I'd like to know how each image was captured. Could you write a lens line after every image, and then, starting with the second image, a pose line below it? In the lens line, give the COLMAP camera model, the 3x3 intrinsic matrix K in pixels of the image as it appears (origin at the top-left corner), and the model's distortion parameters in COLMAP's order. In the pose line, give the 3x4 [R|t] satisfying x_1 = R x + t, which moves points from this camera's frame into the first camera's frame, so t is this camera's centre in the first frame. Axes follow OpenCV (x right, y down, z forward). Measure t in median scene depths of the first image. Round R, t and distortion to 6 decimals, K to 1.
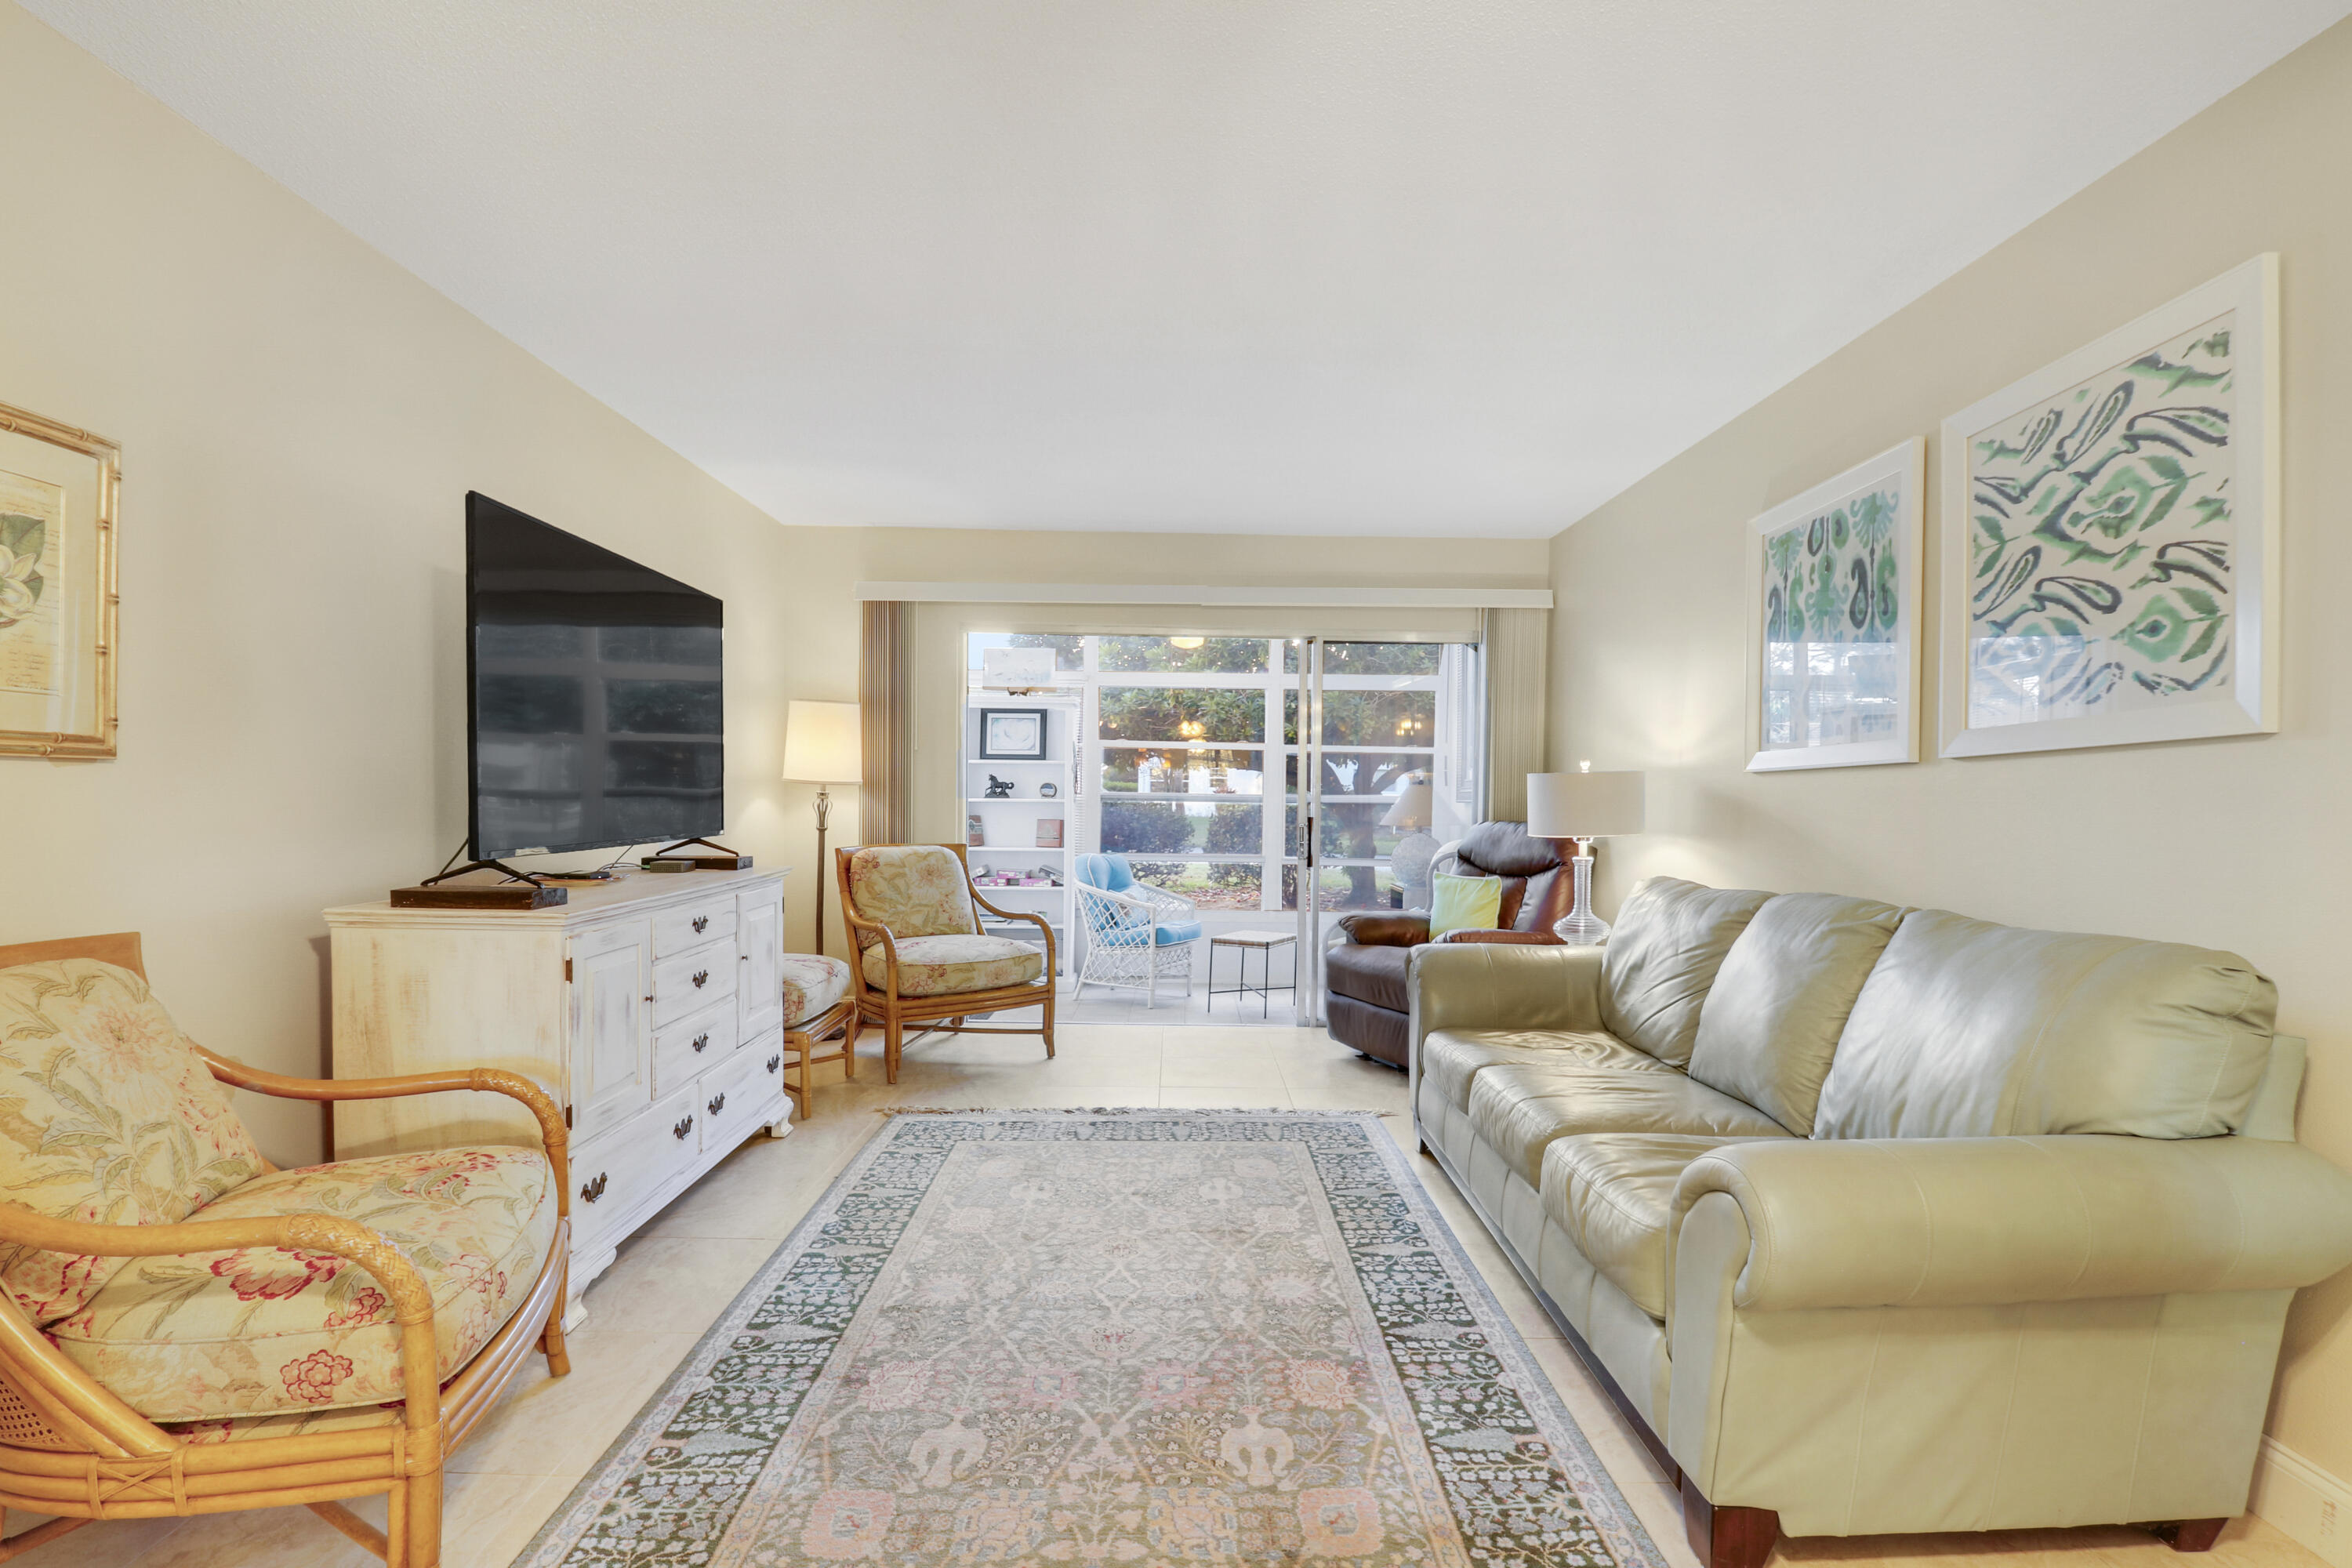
lens RADIAL K [[1110.8, 0, 1191.4], [0, 1110.8, 830.3], [0, 0, 1]] dist [0.006092, -0.012296]
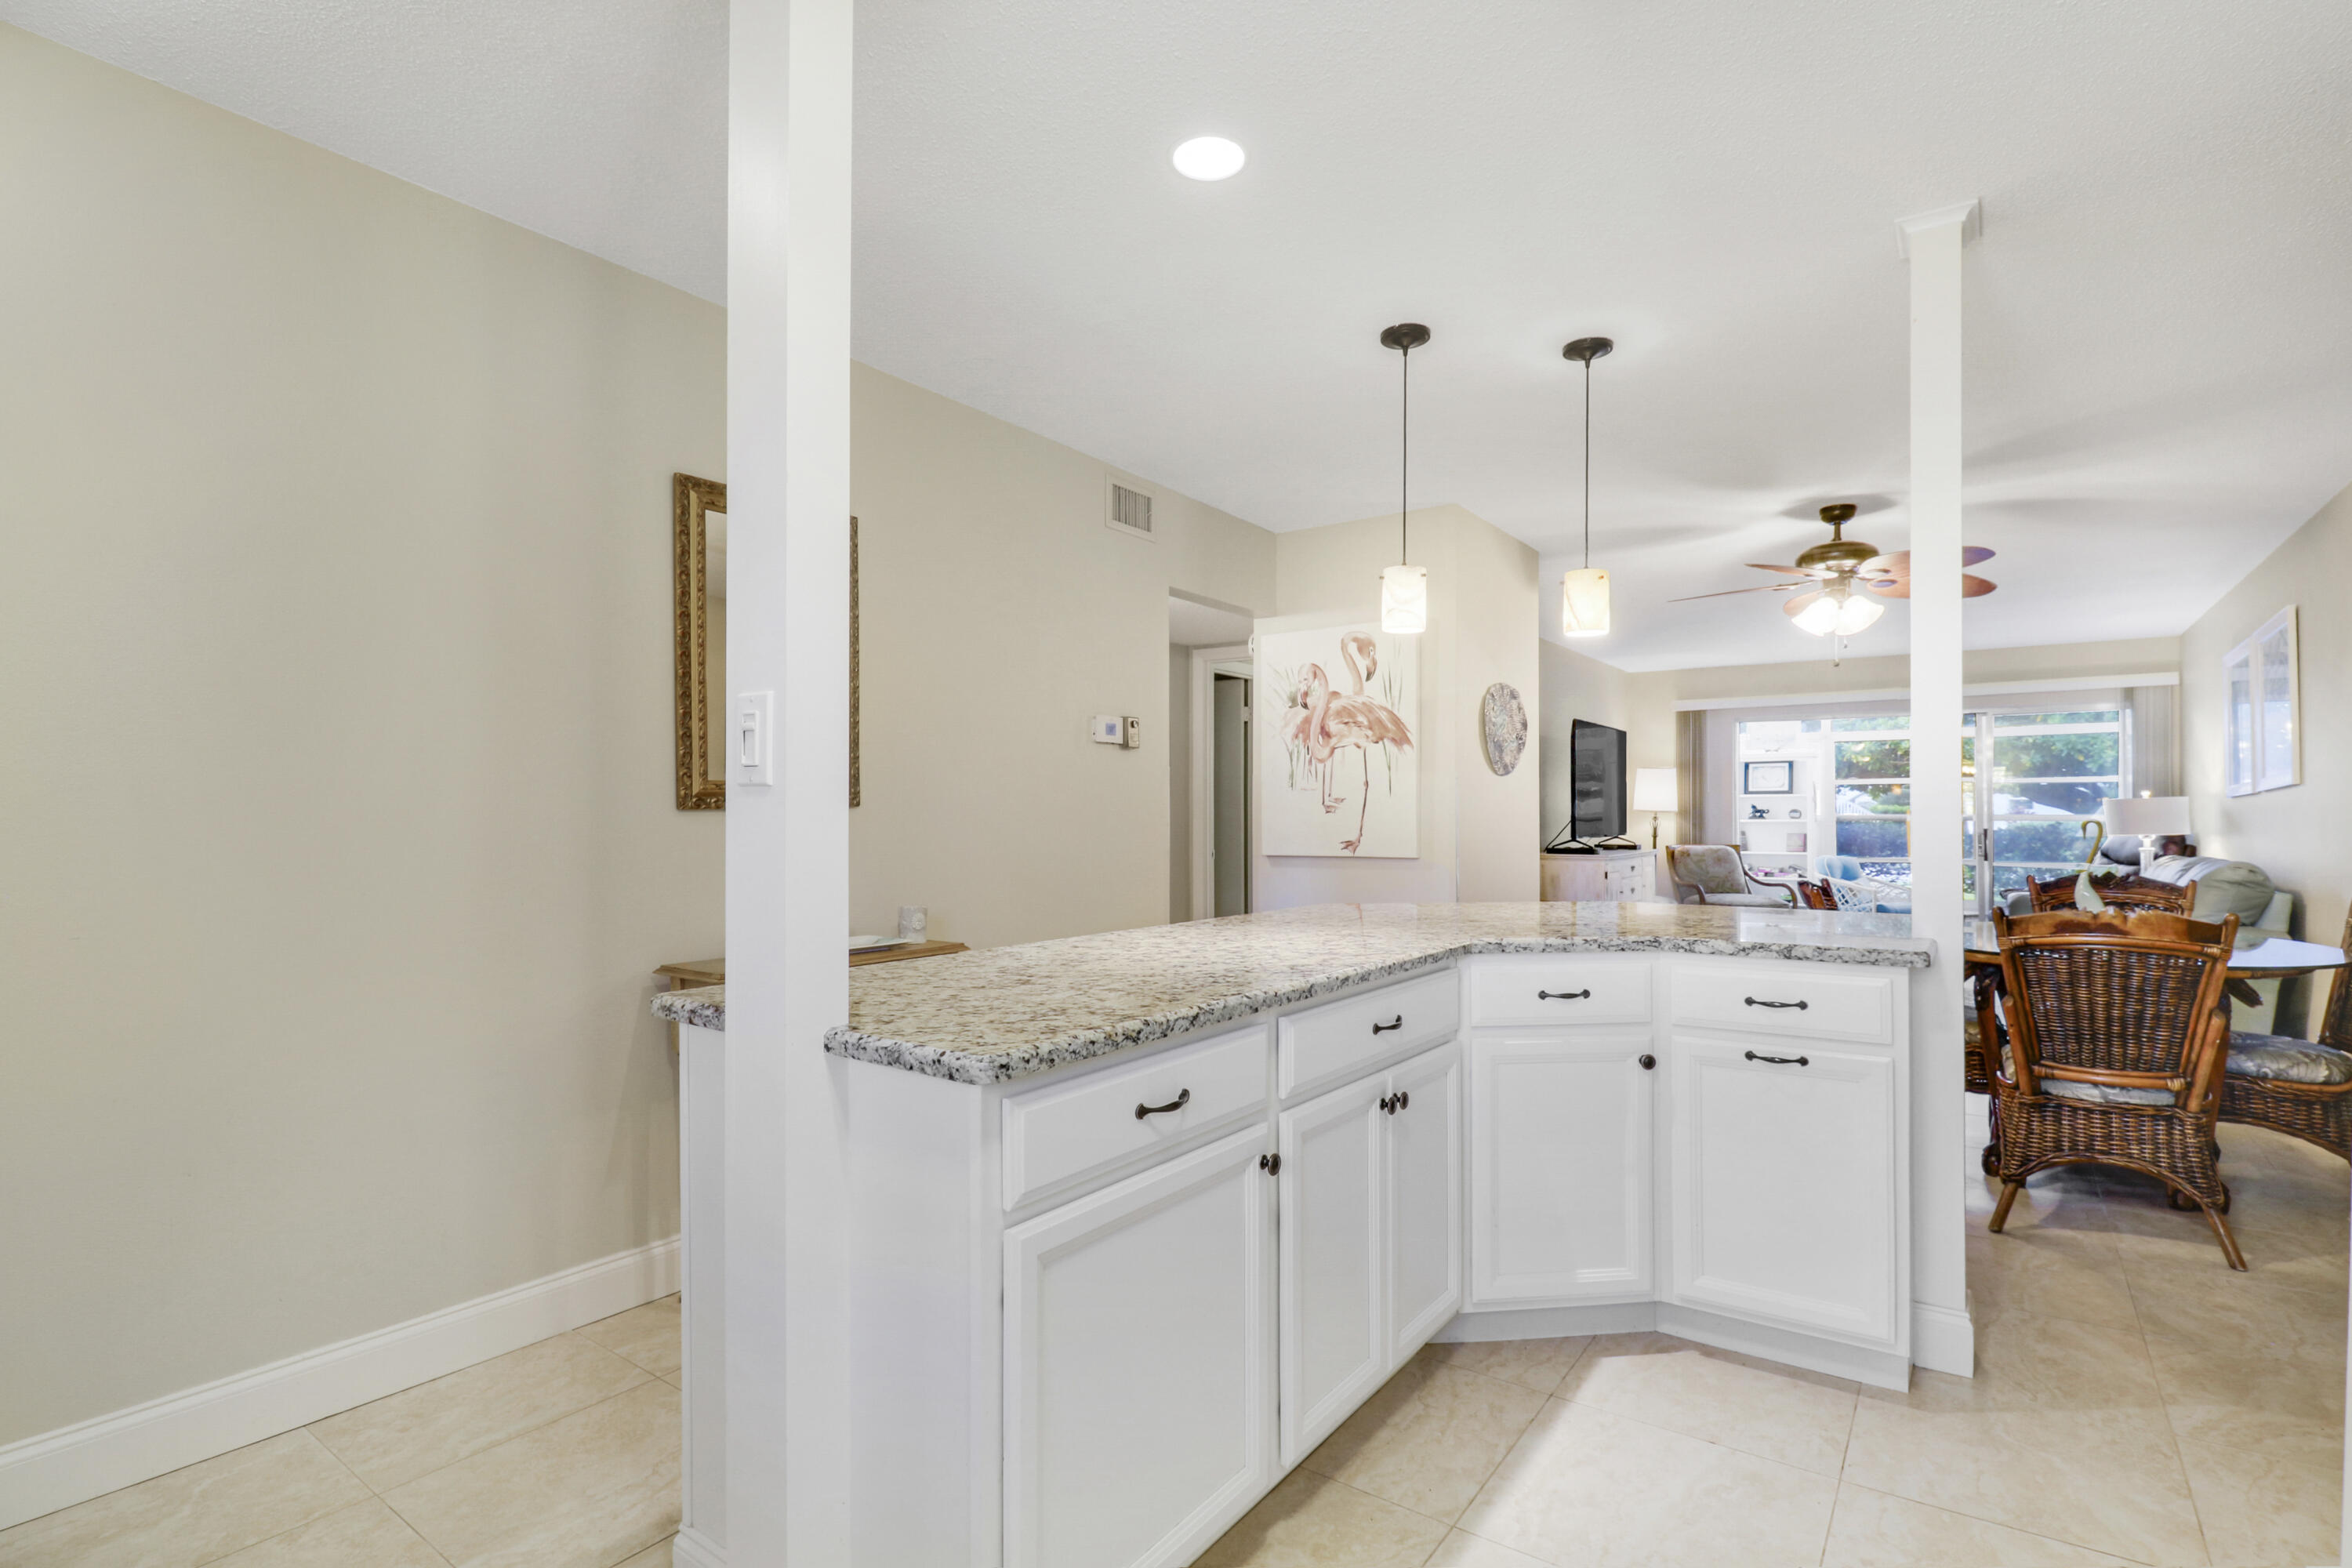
lens RADIAL K [[1115.0, 0, 1176.3], [0, 1115.0, 803.1], [0, 0, 1]] dist [0.001848, -0.007011]
pose [[0.798372, -0.020152, -0.601827, 0.242196], [-0.010044, 0.998855, -0.046771, 0.061098], [0.602081, 0.043386, 0.797255, -1.546411]]
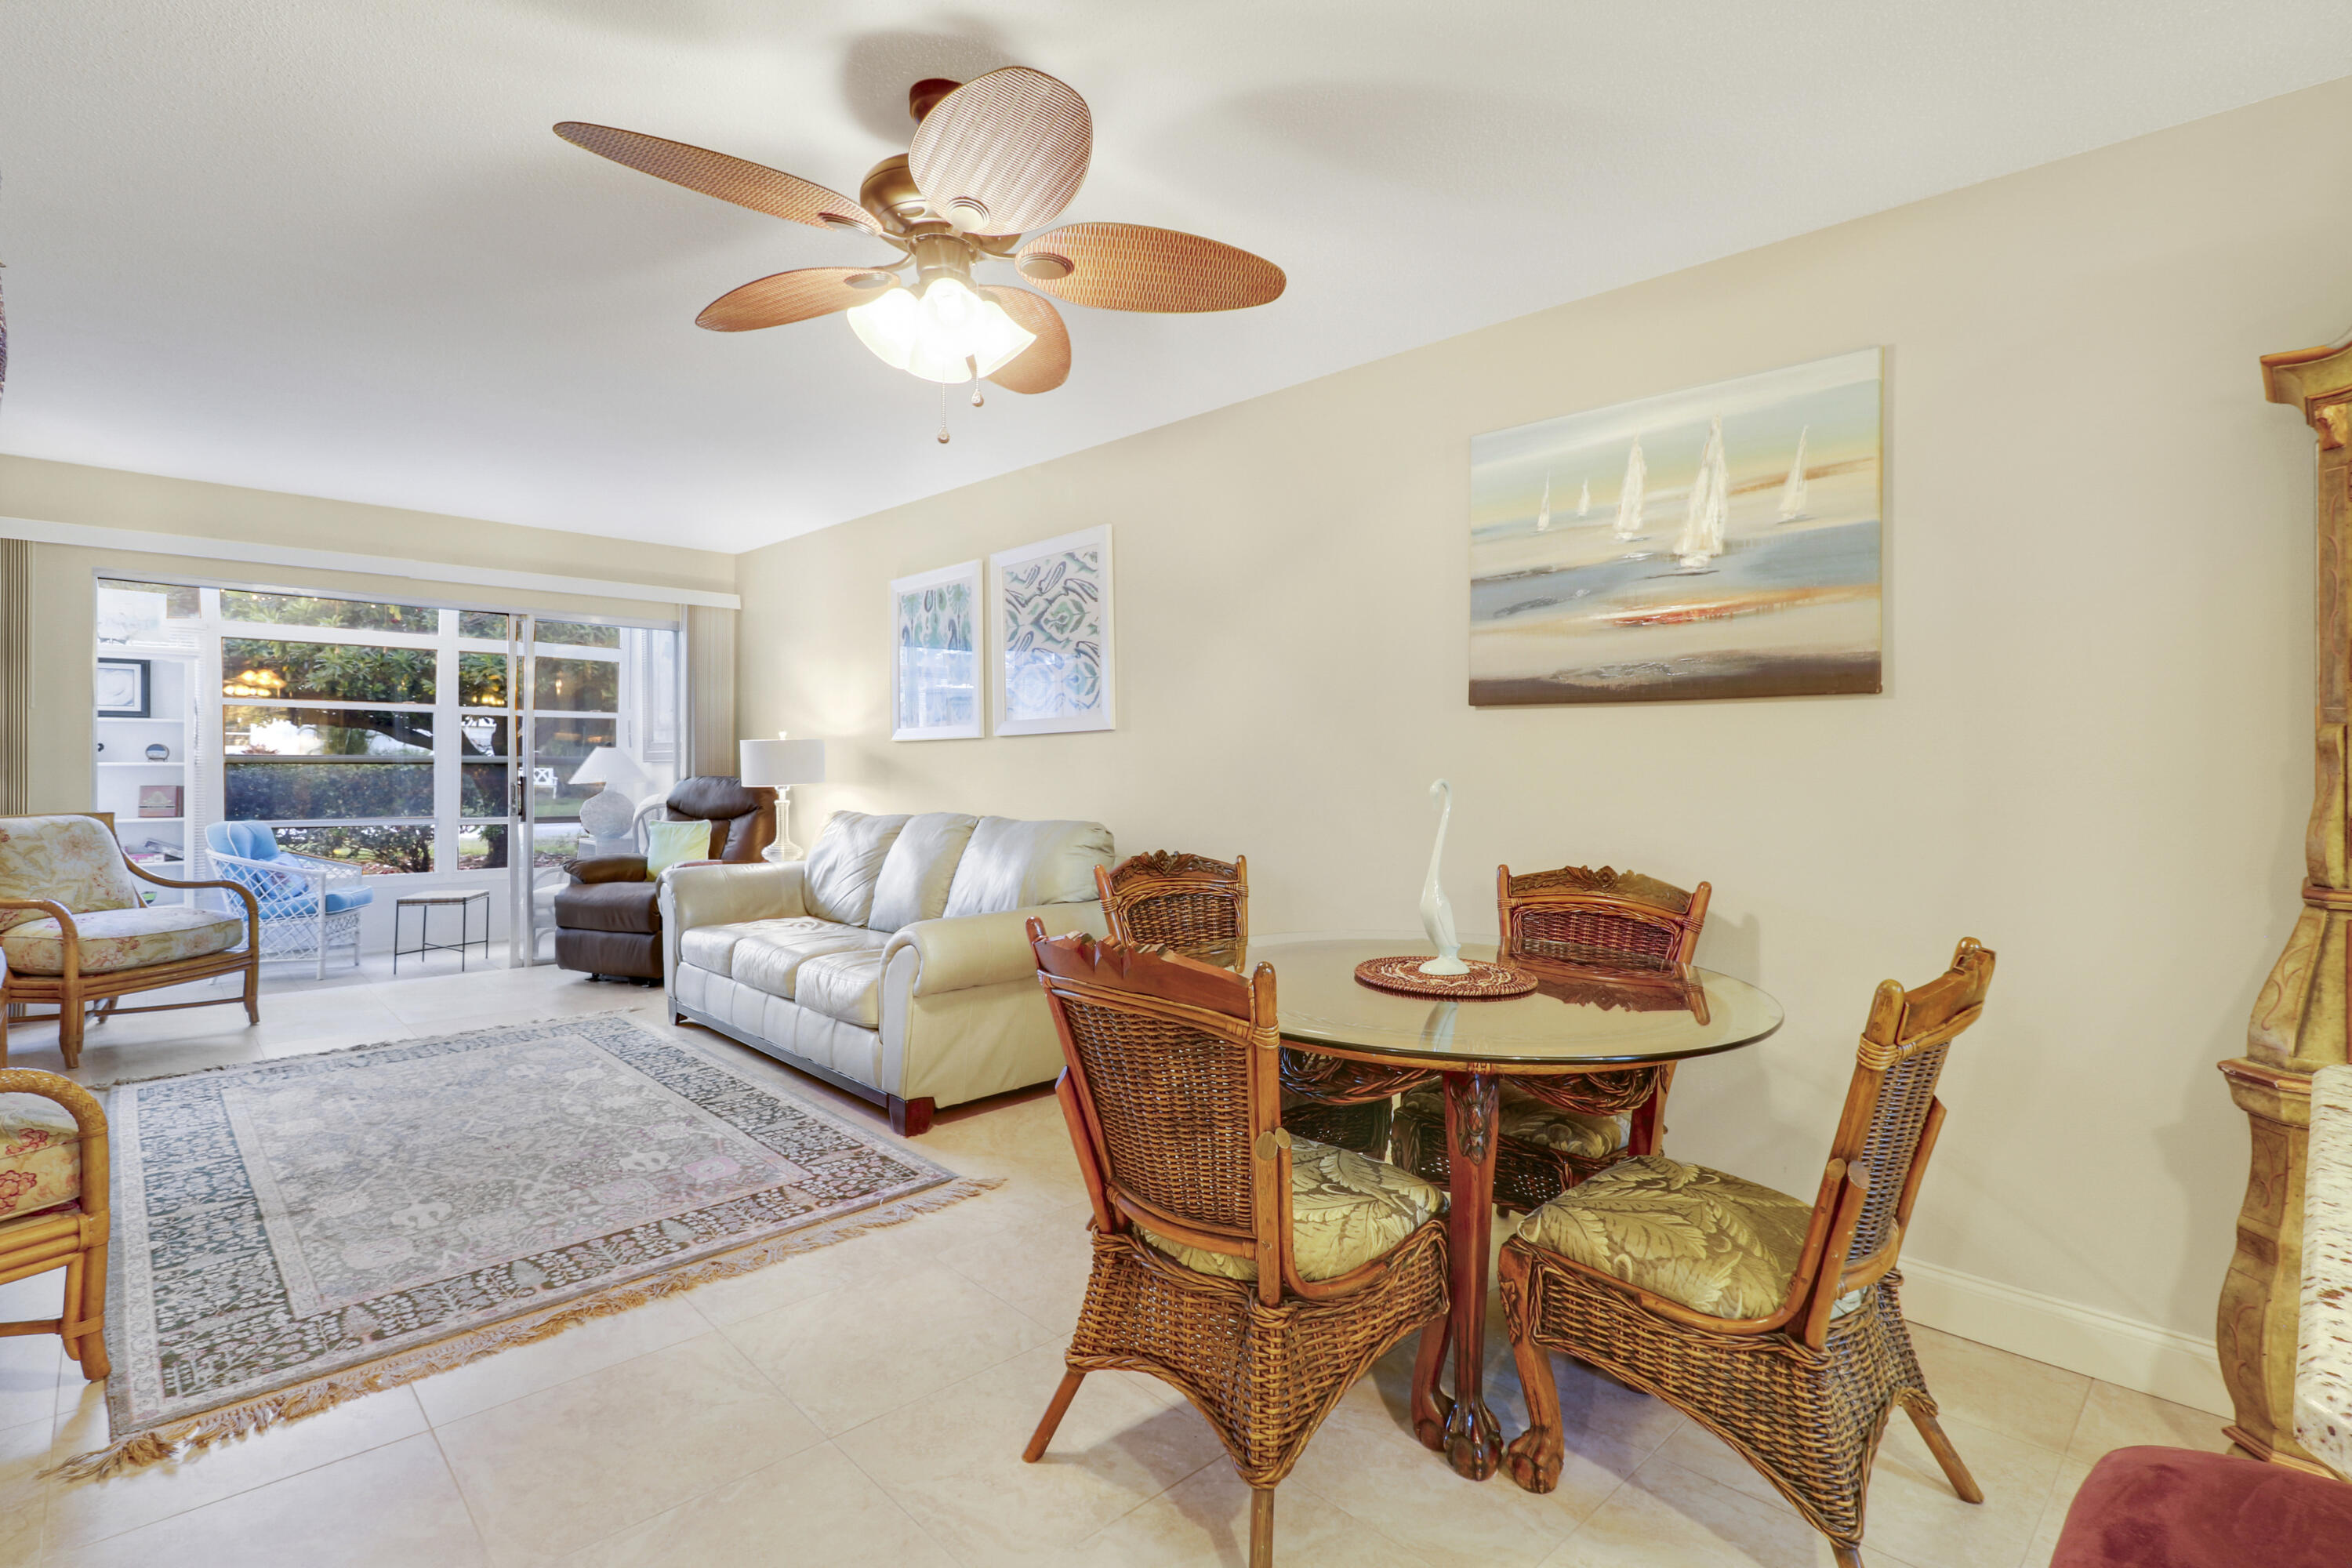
lens RADIAL K [[1115.0, 0, 1185.2], [0, 1115.0, 753.0], [0, 0, 1]] dist [0.001848, -0.007011]
pose [[0.731639, -0.006920, 0.681657, -0.288880], [0.026699, 0.999472, -0.018511, 0.004495], [-0.681169, 0.031743, 0.731438, -0.462880]]
